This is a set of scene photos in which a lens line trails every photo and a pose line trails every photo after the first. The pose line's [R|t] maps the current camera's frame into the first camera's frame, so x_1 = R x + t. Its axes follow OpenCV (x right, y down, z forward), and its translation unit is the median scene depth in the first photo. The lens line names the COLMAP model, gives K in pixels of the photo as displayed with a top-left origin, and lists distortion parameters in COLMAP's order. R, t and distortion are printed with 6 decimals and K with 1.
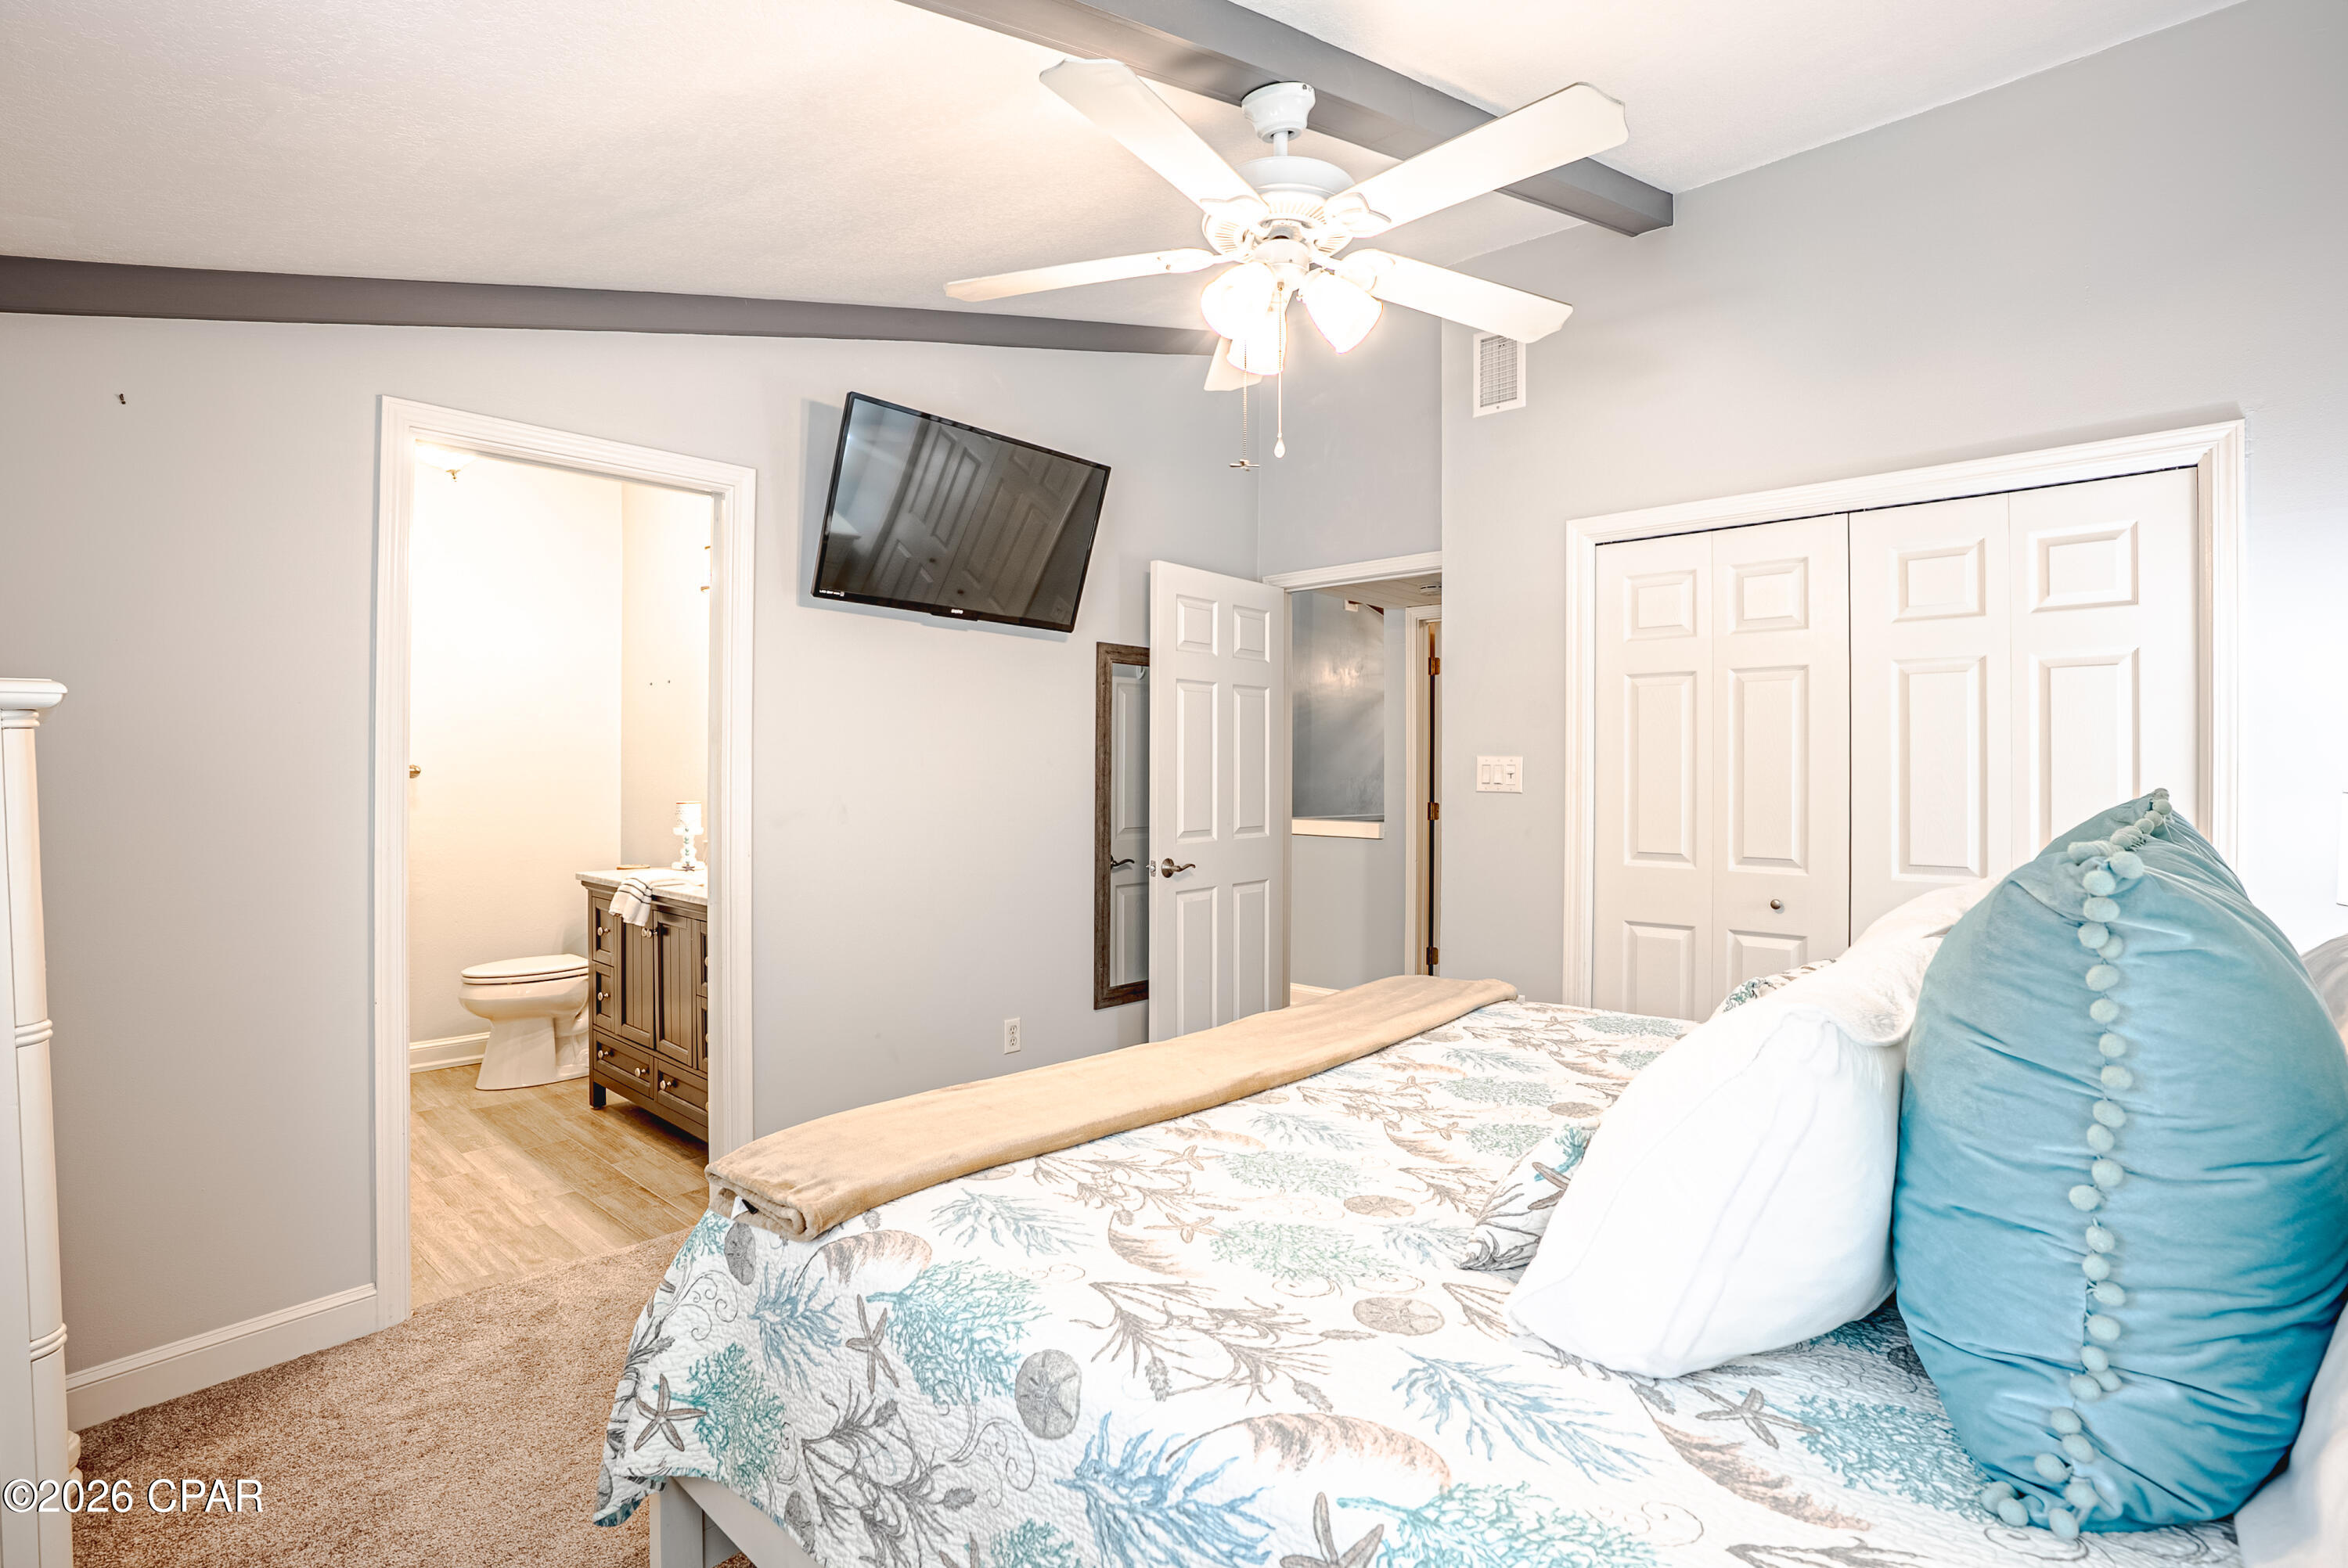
lens RADIAL K [[1097.8, 0, 1171.5], [0, 1097.8, 791.0], [0, 0, 1]] dist [-0.068687, 0.025149]
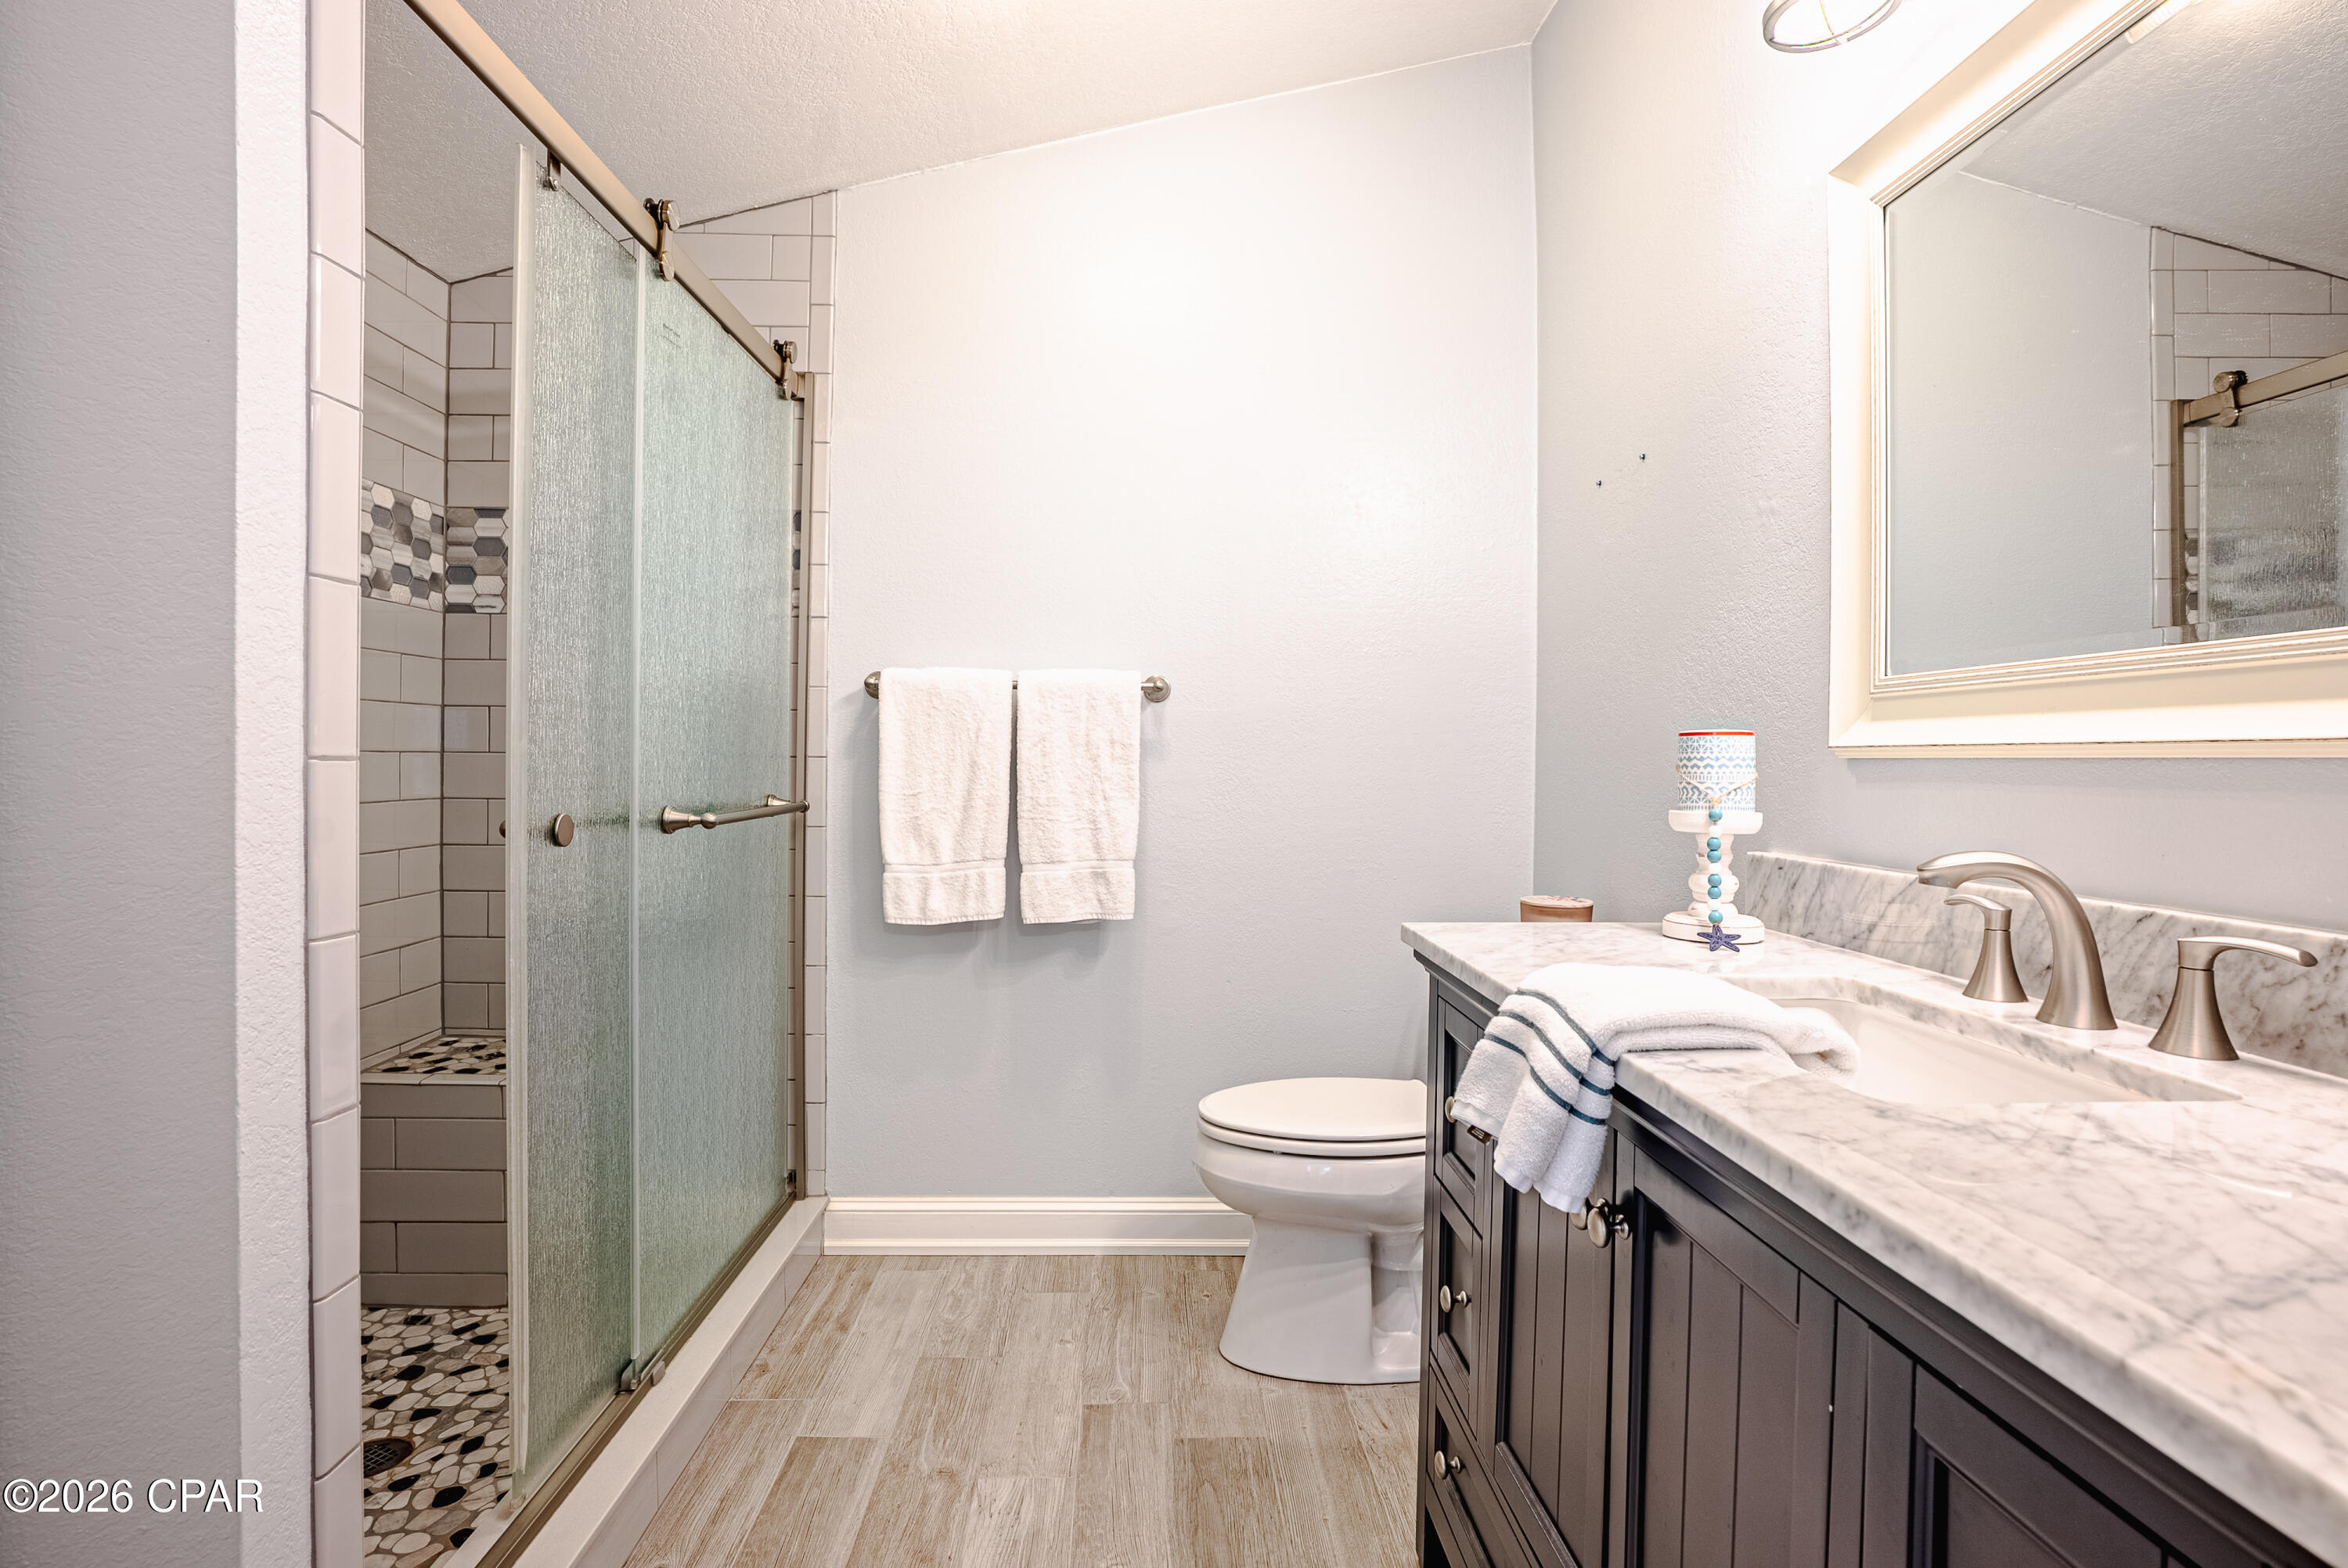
lens RADIAL K [[1146.3, 0, 1169.1], [0, 1146.3, 777.0], [0, 0, 1]] dist [-0.001664, -0.000071]
pose [[0.699163, 0.021827, -0.714629, -0.335712], [-0.011844, 0.999750, 0.018947, 0.020270], [0.714864, -0.004783, 0.699247, 0.683075]]
